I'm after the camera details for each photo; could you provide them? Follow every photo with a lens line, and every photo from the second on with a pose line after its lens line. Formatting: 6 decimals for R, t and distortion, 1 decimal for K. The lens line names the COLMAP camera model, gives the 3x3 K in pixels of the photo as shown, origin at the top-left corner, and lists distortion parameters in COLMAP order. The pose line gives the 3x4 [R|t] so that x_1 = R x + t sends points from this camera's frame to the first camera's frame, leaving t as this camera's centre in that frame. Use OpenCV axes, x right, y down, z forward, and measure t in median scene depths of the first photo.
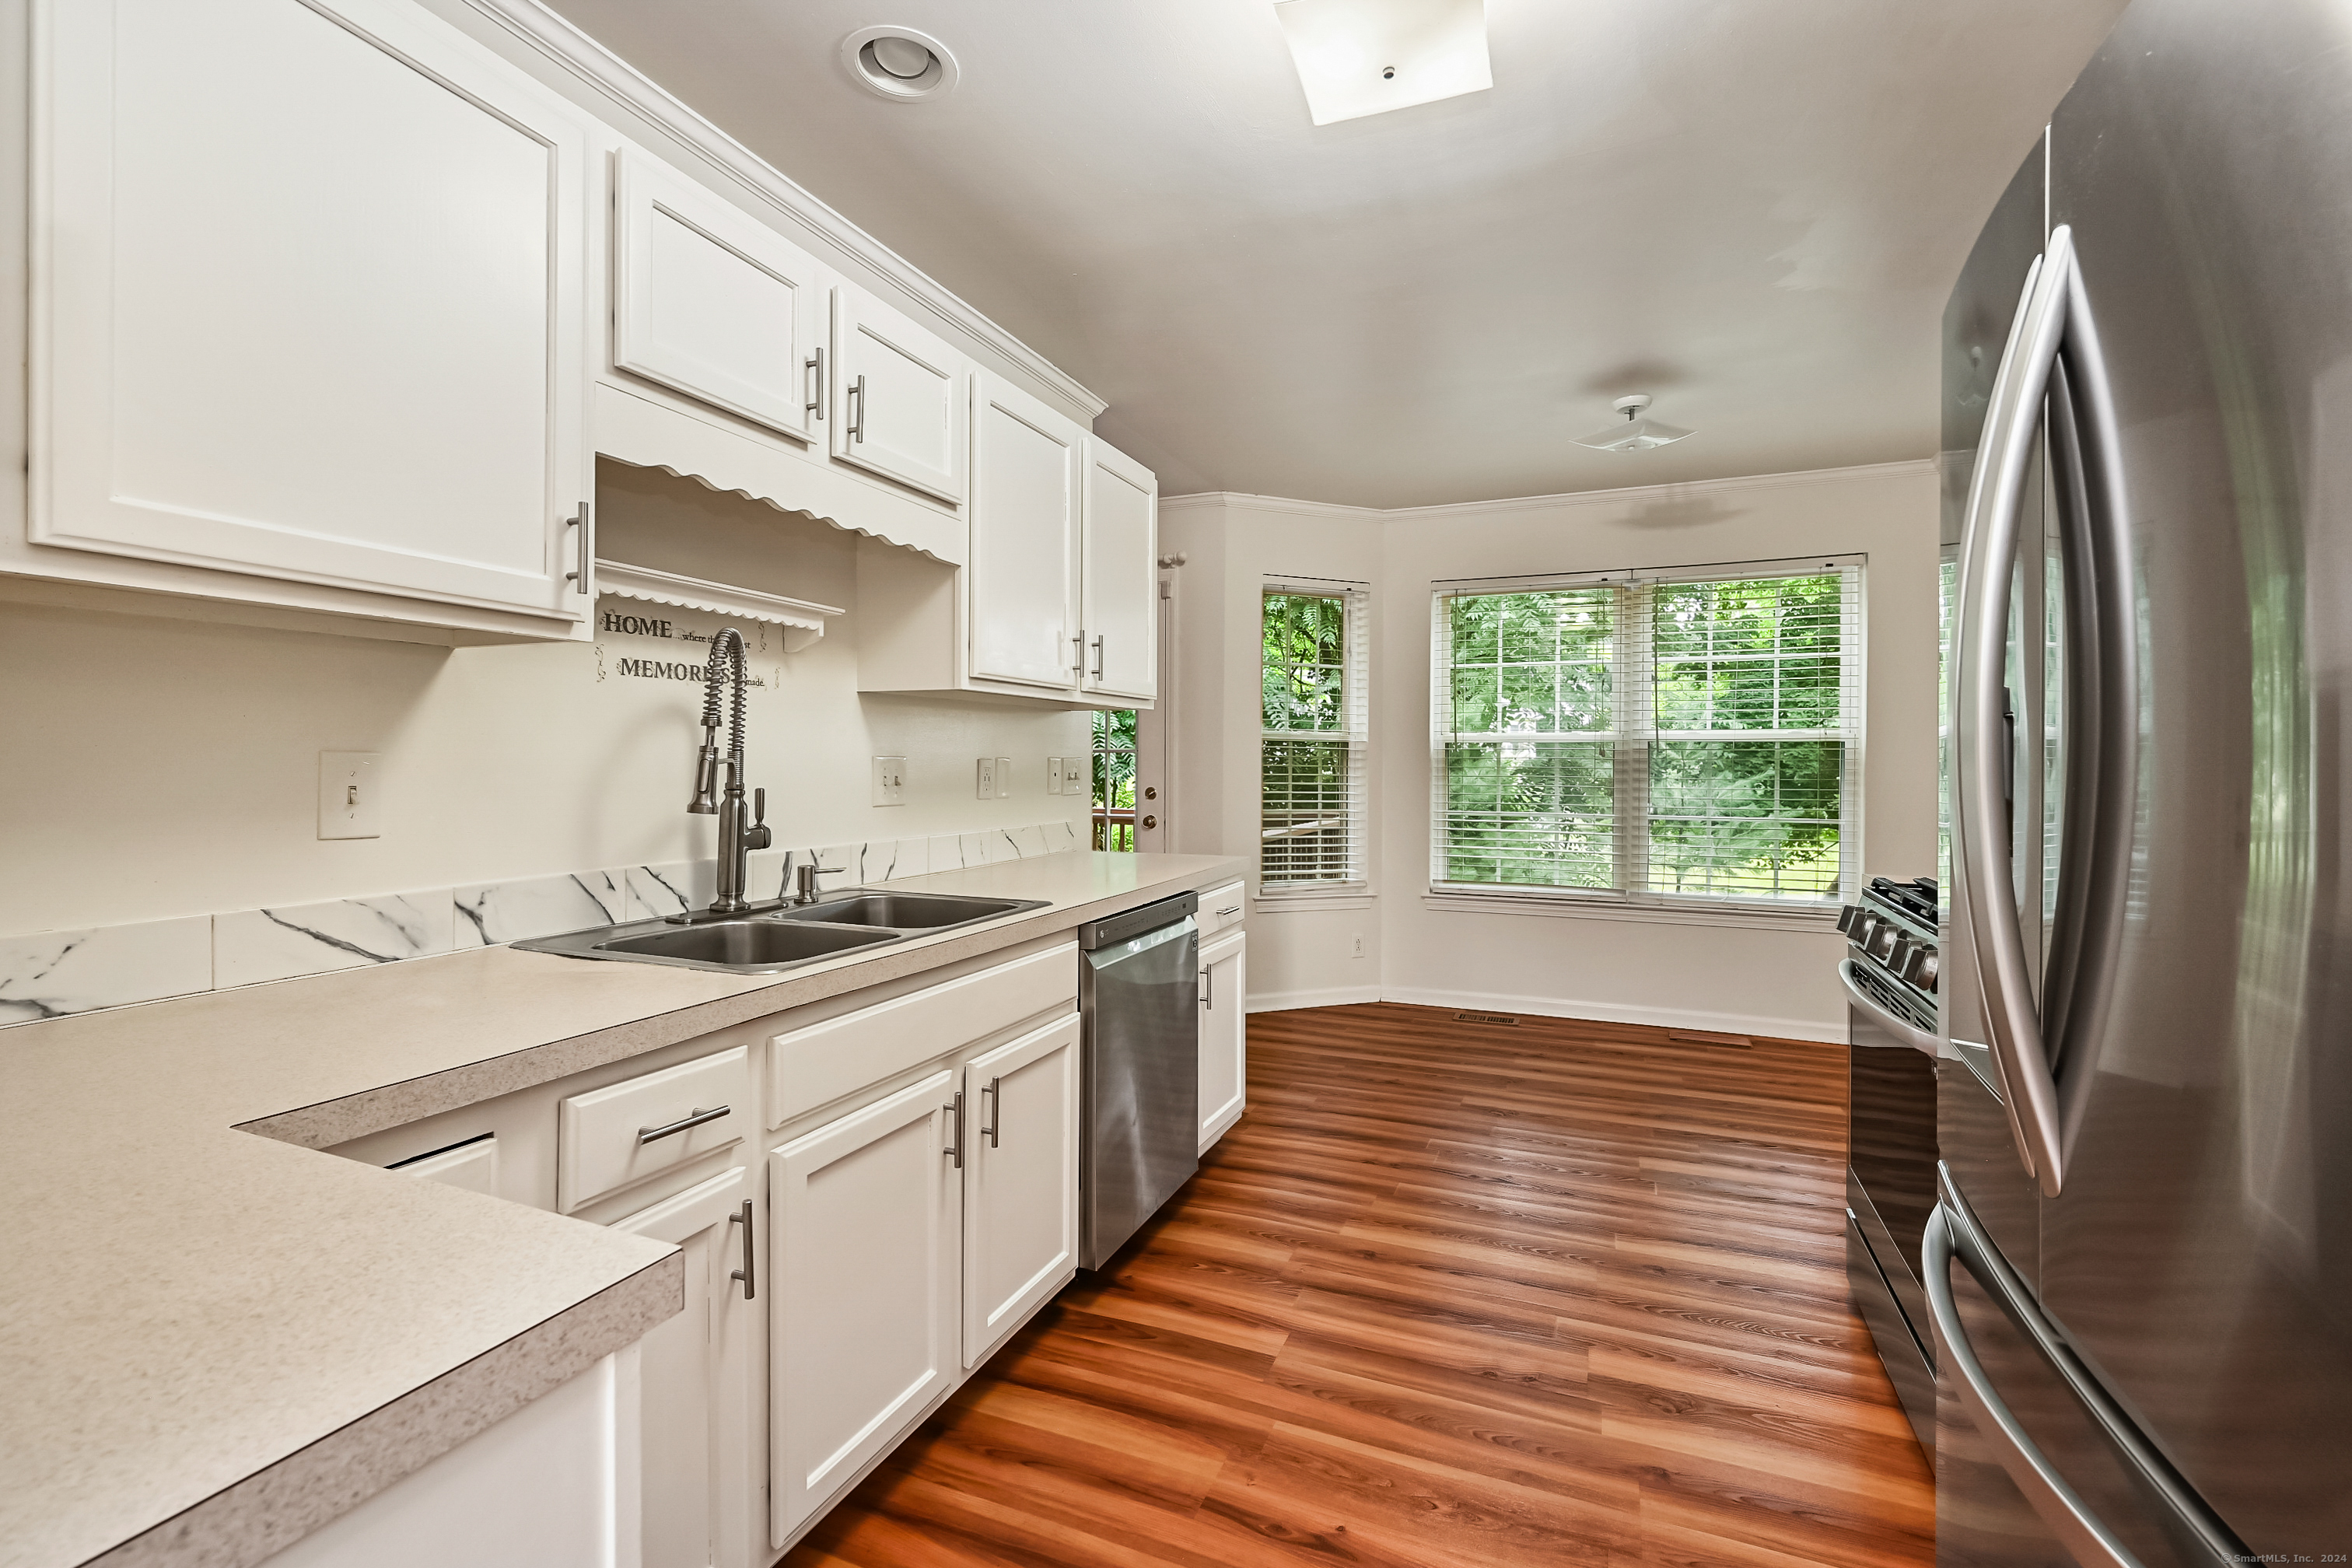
lens RADIAL K [[1036.4, 0, 1168.9], [0, 1036.4, 758.9], [0, 0, 1]] dist [0.001525, 0.000129]
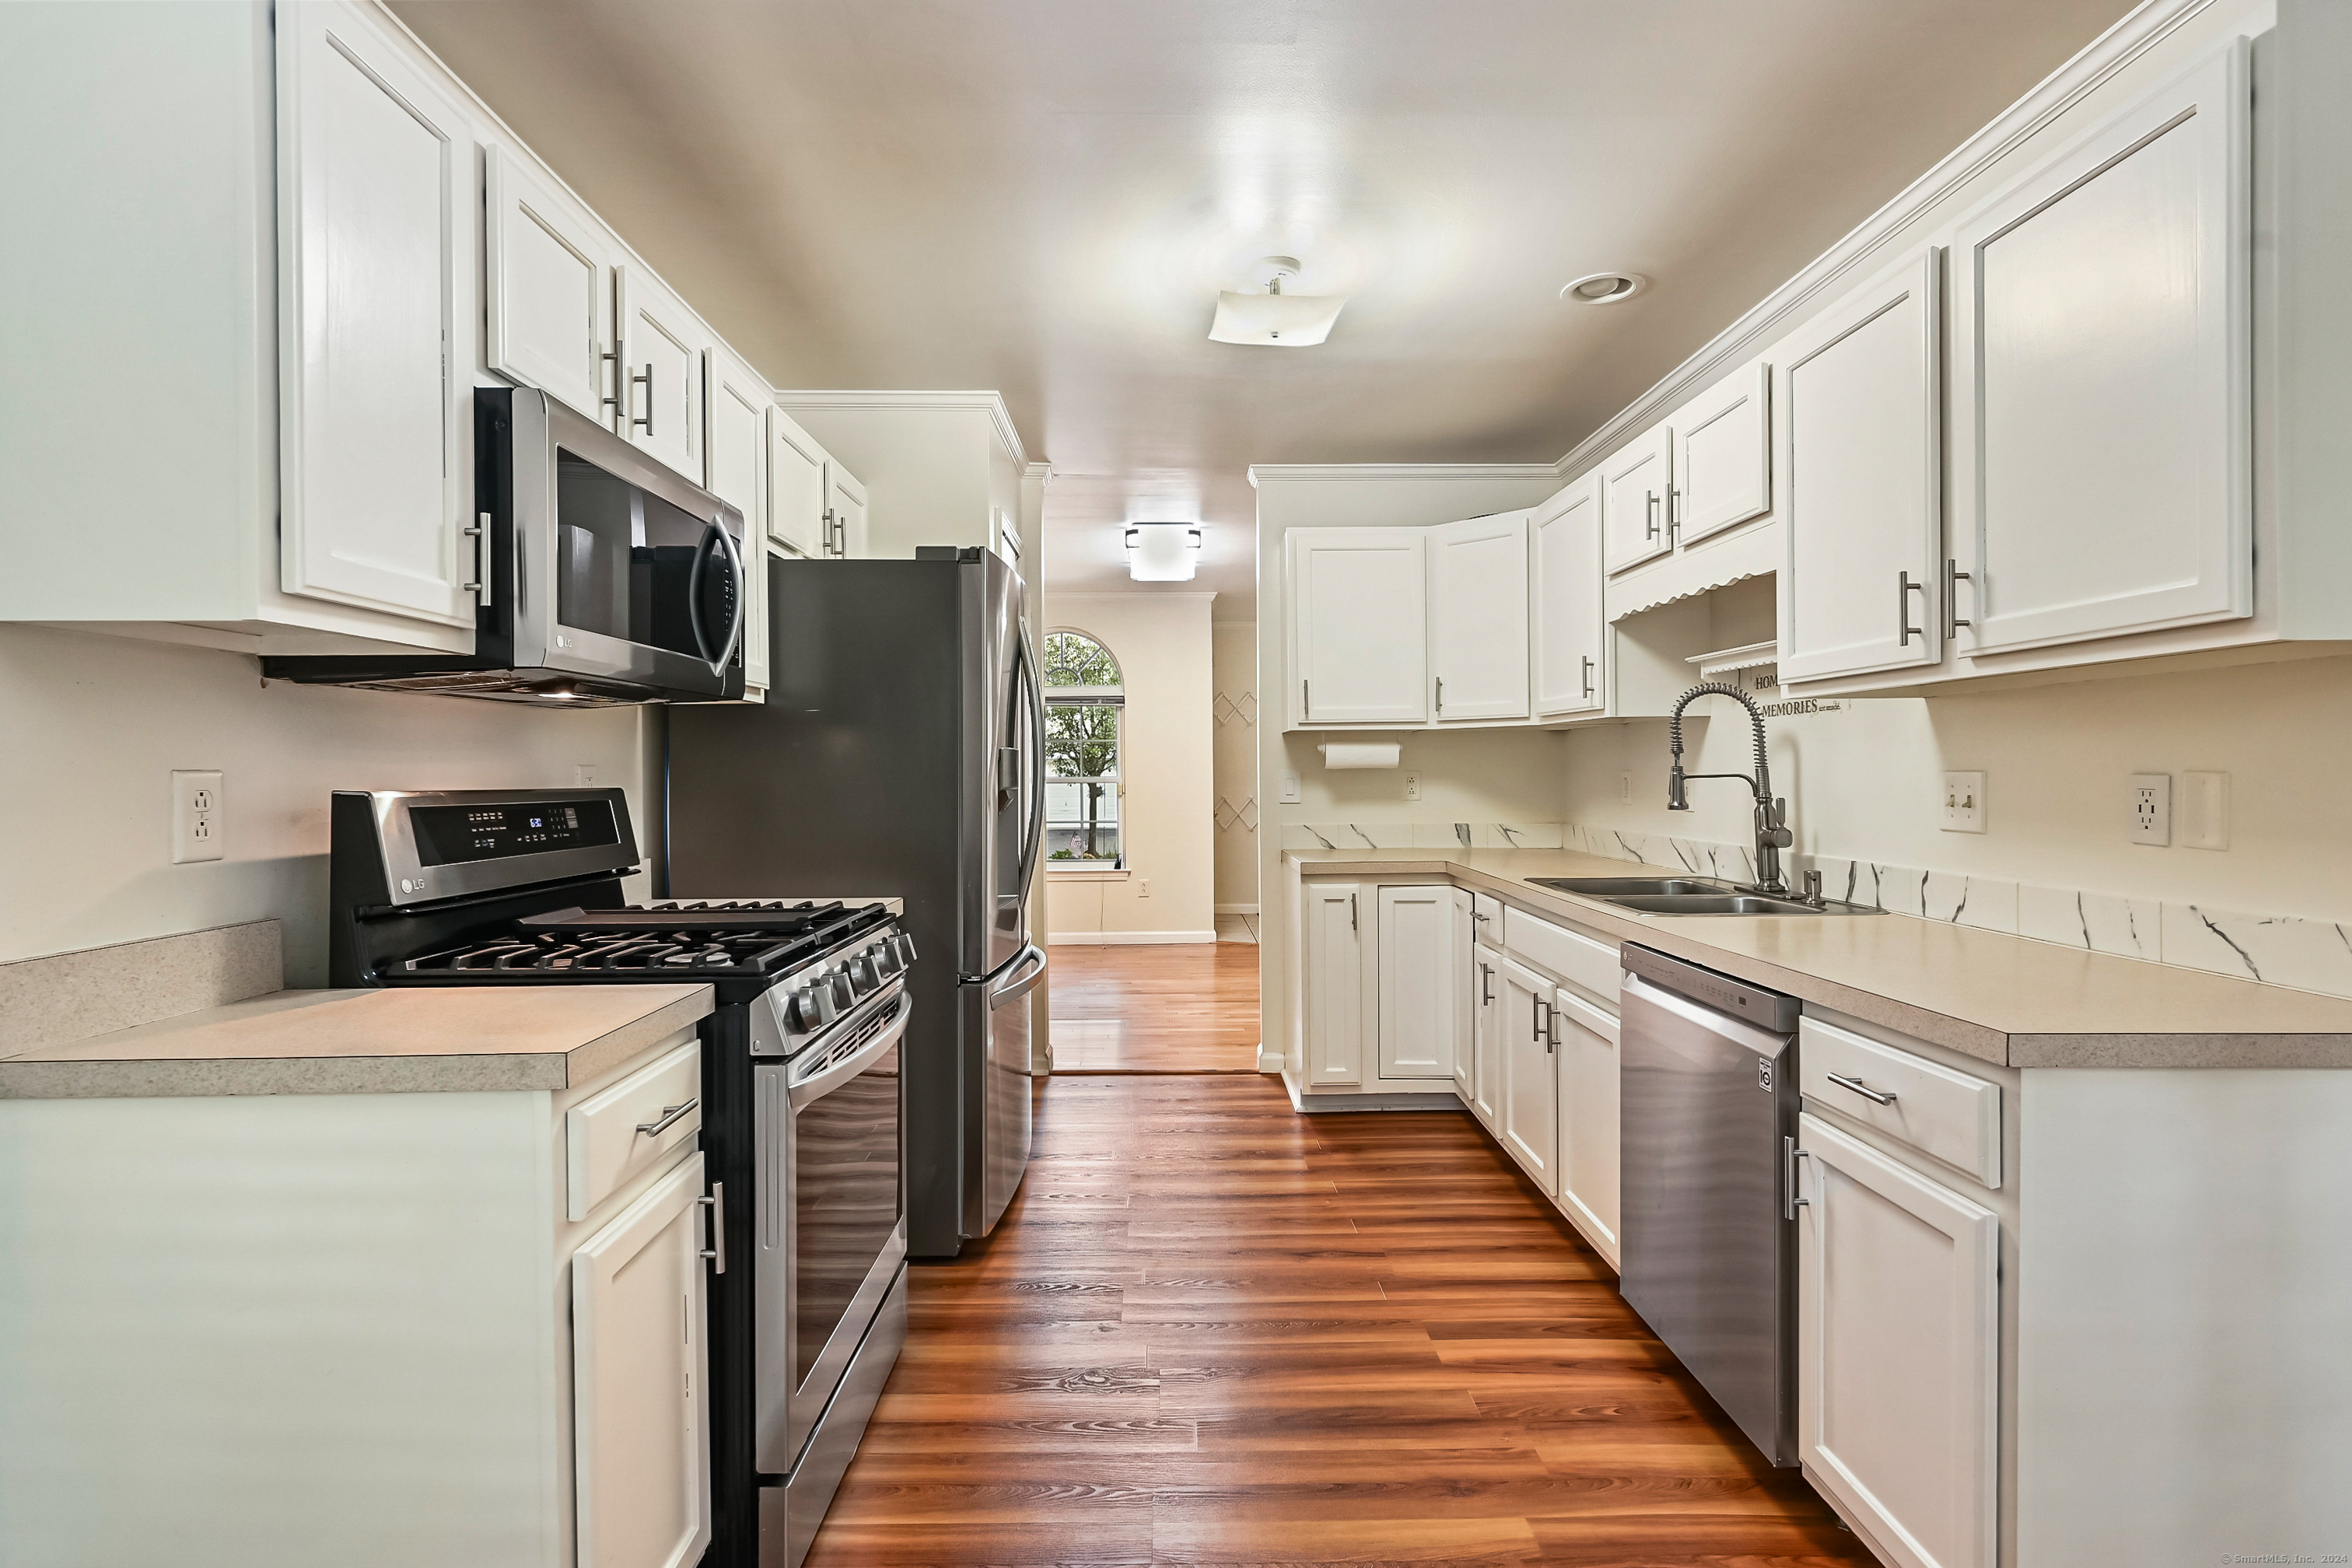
lens RADIAL K [[1125.3, 0, 1182.1], [0, 1125.3, 776.2], [0, 0, 1]] dist [0.002786, 0.000463]
pose [[-0.912835, -0.000607, -0.408328, 0.565375], [-0.001257, 0.999998, 0.001322, 0.001224], [0.408326, 0.001720, -0.912834, 1.363838]]
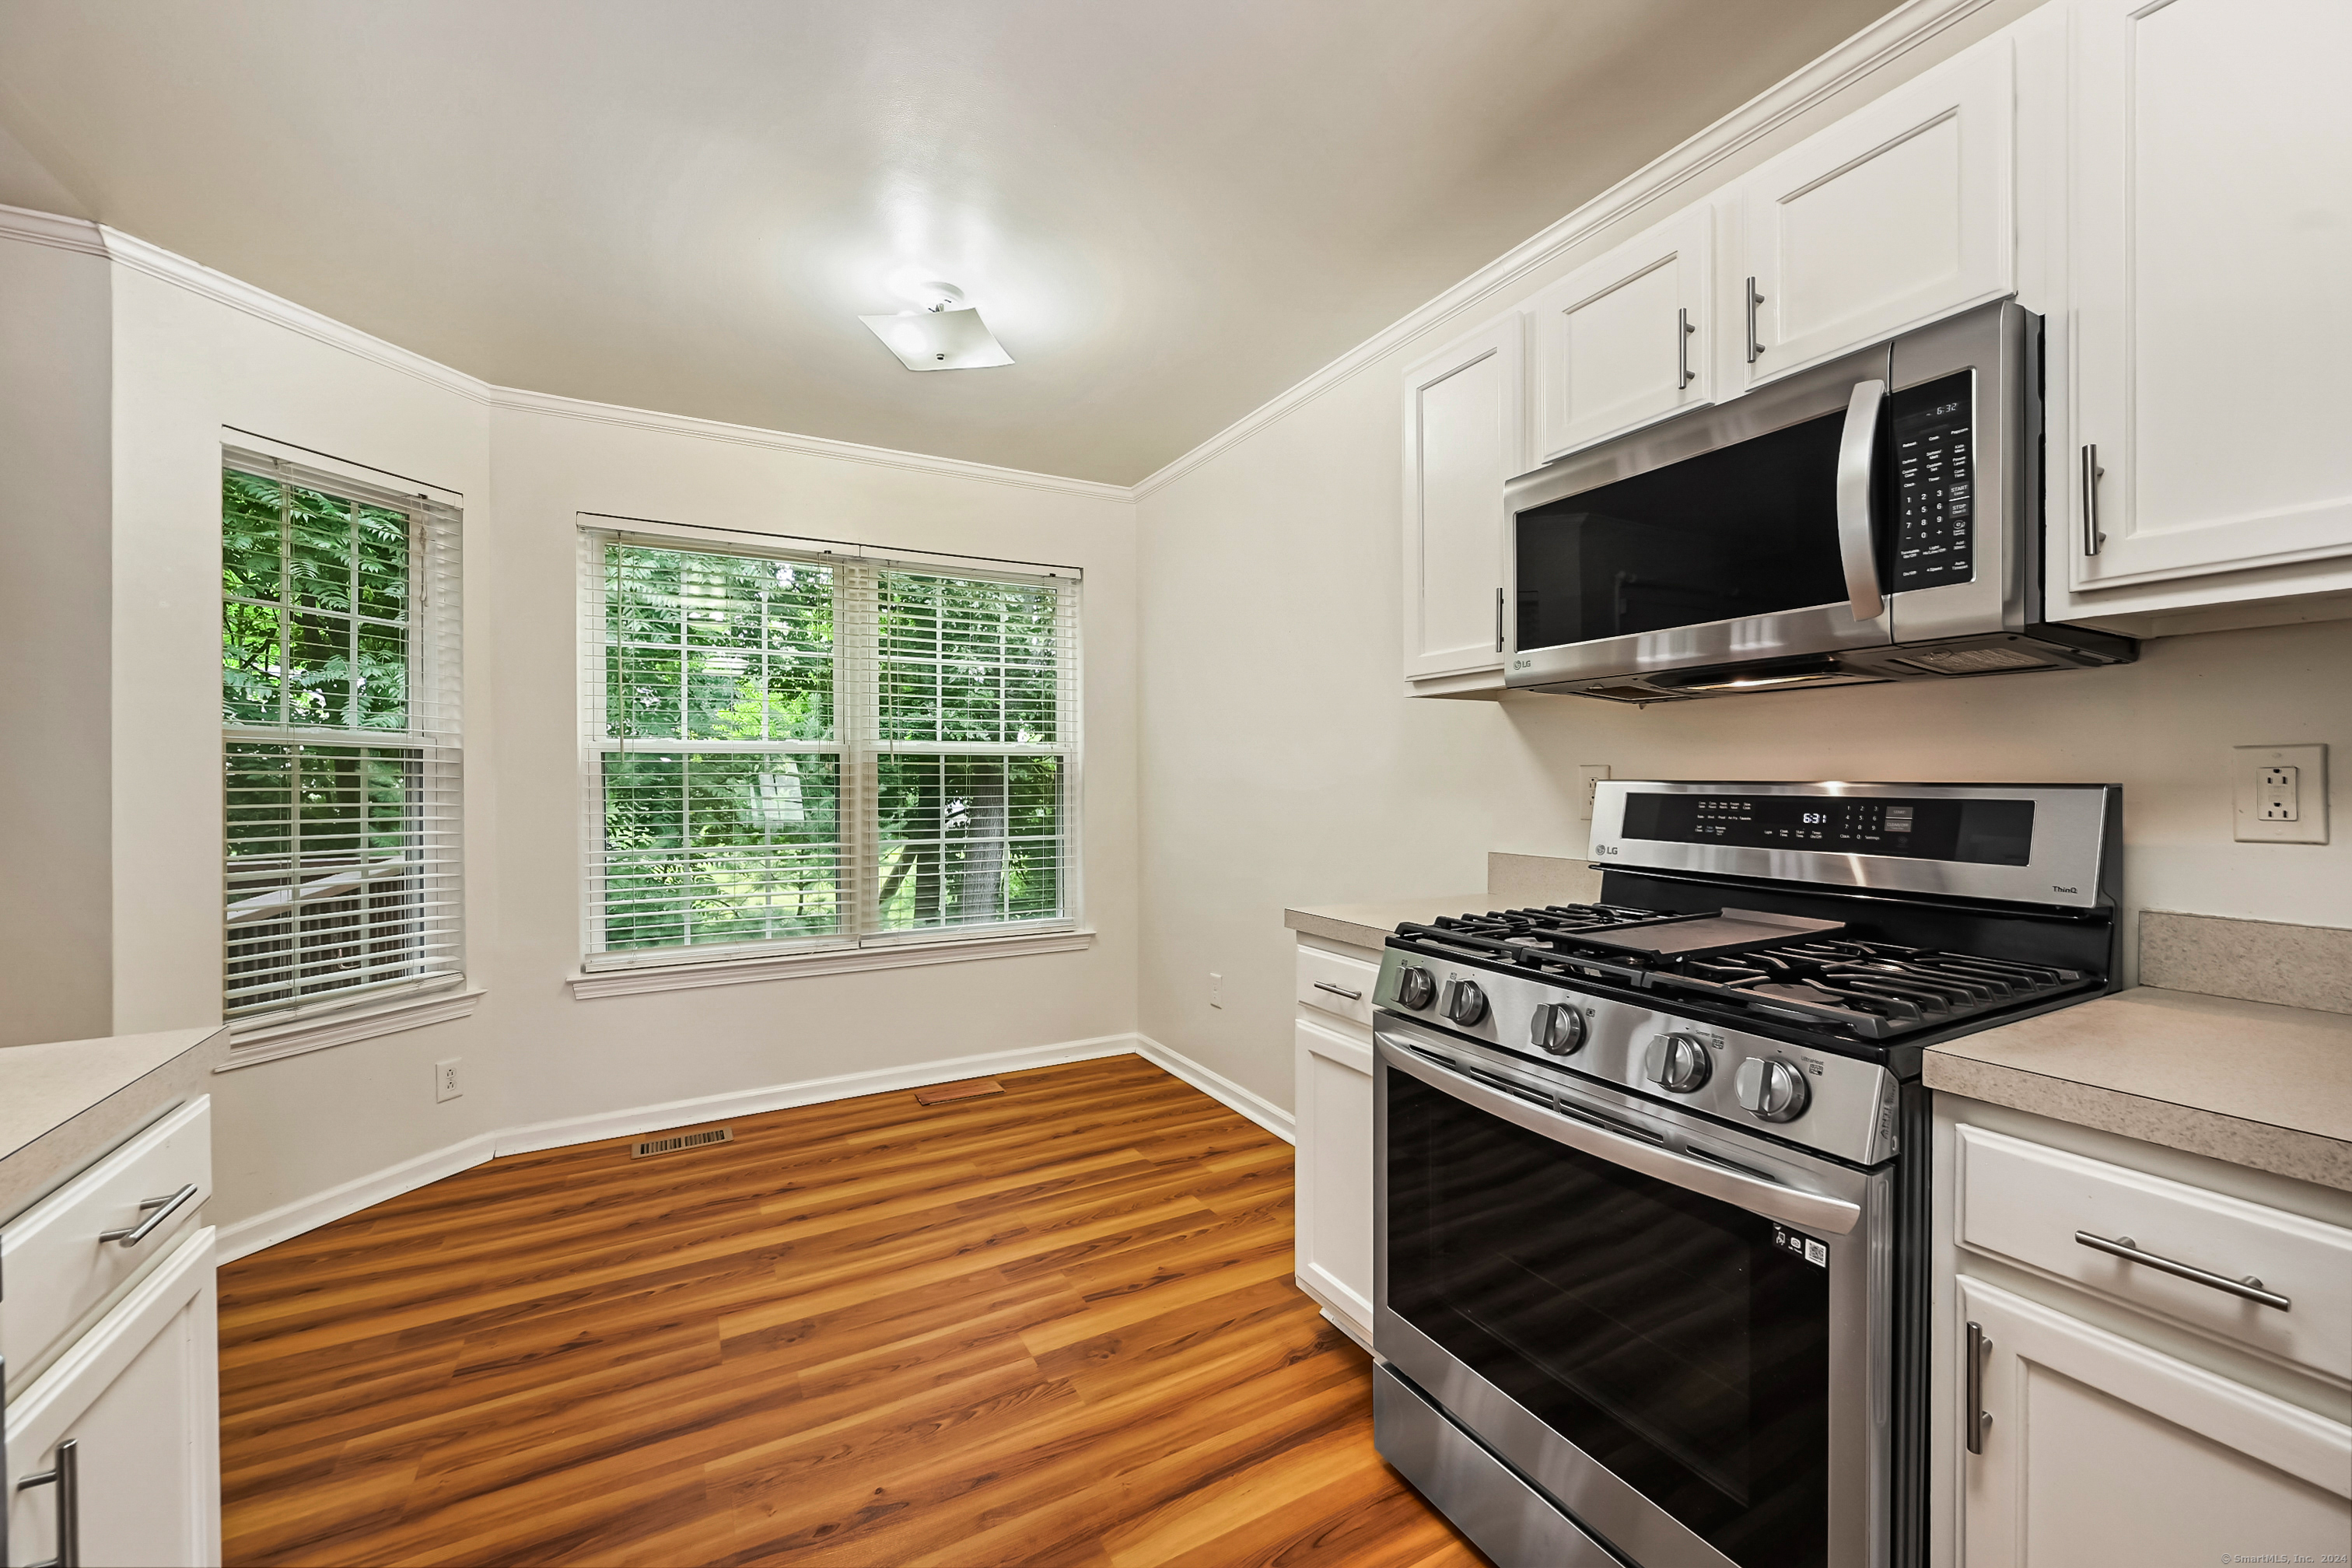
lens RADIAL K [[927.2, 0, 1172.4], [0, 927.2, 785.9], [0, 0, 1]] dist [0.000229, 0.000190]
pose [[0.617990, -0.013478, 0.786070, 0.028928], [0.007857, 0.999909, 0.010967, 0.004544], [-0.786146, -0.000602, 0.618040, 0.553881]]
